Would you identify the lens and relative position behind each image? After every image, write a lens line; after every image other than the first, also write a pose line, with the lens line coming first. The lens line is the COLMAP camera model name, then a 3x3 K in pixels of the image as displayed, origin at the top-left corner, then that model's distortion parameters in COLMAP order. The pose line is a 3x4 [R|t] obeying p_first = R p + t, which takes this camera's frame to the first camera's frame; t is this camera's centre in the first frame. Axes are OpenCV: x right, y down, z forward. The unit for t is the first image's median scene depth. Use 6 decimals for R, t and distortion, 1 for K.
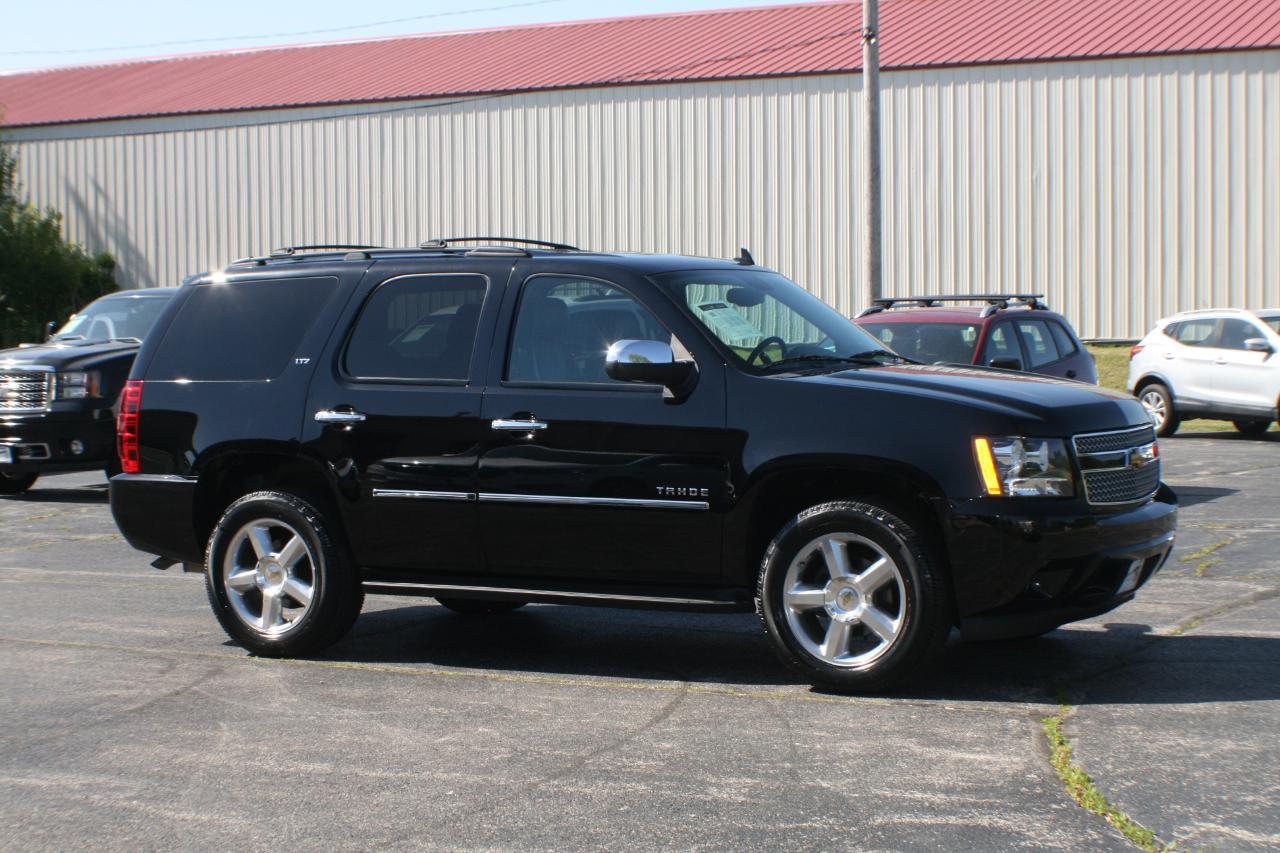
lens RADIAL K [[2357.6, 0, 623.2], [0, 2357.6, 428.3], [0, 0, 1]] dist [-0.038313, 0.035509]
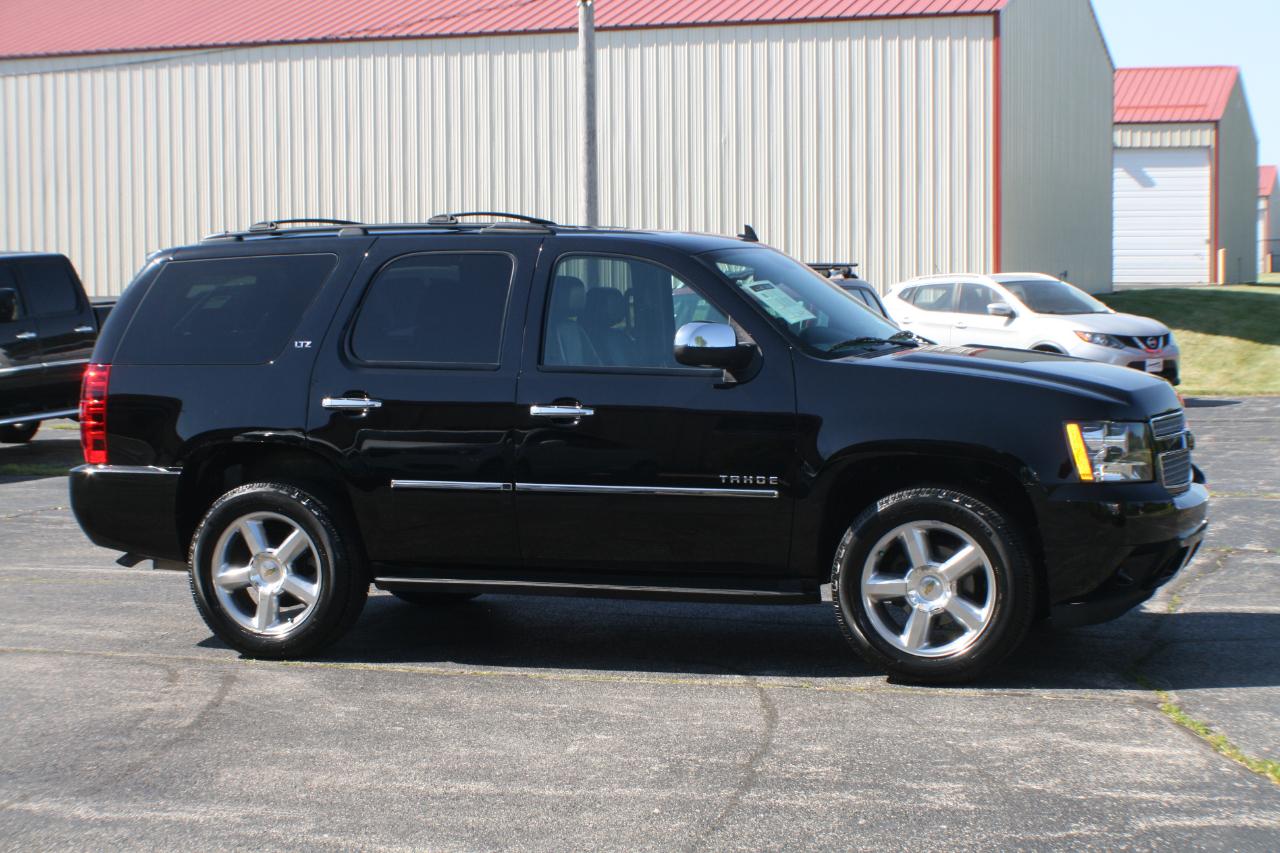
lens RADIAL K [[2366.7, 0, 640.9], [0, 2366.7, 475.4], [0, 0, 1]] dist [-0.117503, -0.043926]
pose [[0.982825, -0.014215, 0.183994, -0.179508], [0.007098, 0.999203, 0.039282, -0.012211], [-0.184406, -0.037301, 0.982142, 0.052832]]
